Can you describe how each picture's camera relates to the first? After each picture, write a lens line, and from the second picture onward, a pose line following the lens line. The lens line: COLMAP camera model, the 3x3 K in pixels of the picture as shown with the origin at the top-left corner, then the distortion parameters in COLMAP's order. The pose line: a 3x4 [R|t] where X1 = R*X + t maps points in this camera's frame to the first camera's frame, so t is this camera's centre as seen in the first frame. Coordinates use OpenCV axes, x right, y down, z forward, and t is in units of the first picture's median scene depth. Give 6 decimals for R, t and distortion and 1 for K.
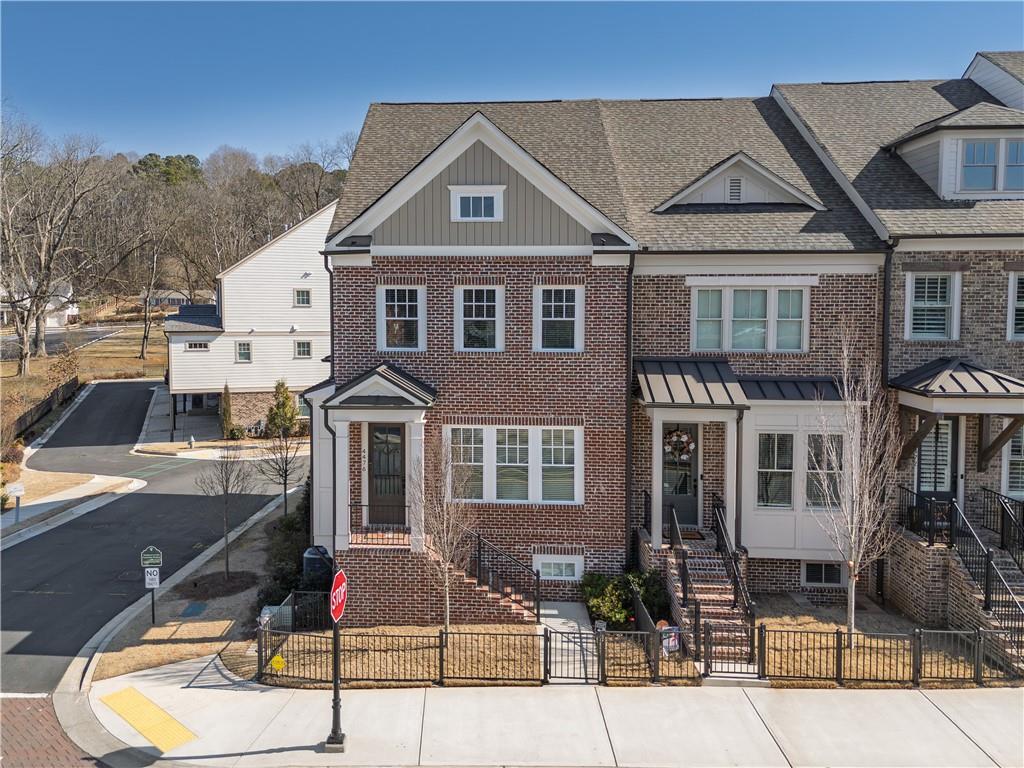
lens RADIAL K [[777.3, 0, 500.5], [0, 777.3, 330.1], [0, 0, 1]] dist [0.030683, 0.001477]
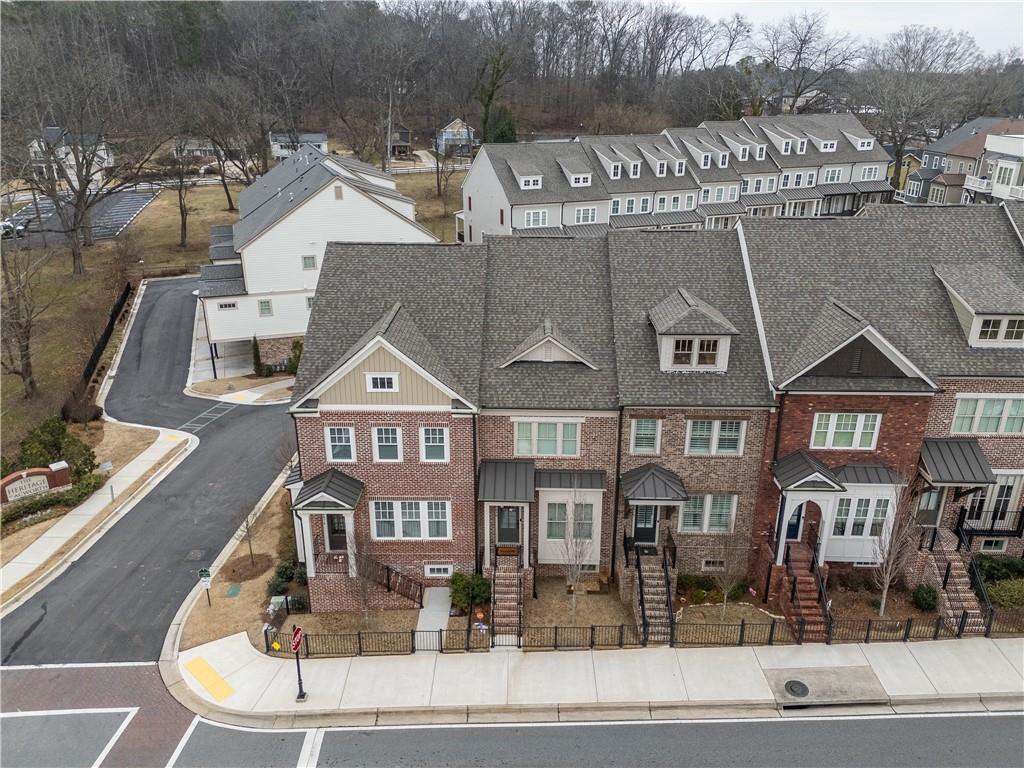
lens RADIAL K [[742.6, 0, 518.7], [0, 742.6, 374.9], [0, 0, 1]] dist [0.066696, -0.044289]
pose [[0.998062, -0.019854, 0.058971, 0.166611], [0.001115, 0.953284, 0.302072, -0.653554], [-0.062213, -0.301421, 0.951459, -0.518300]]
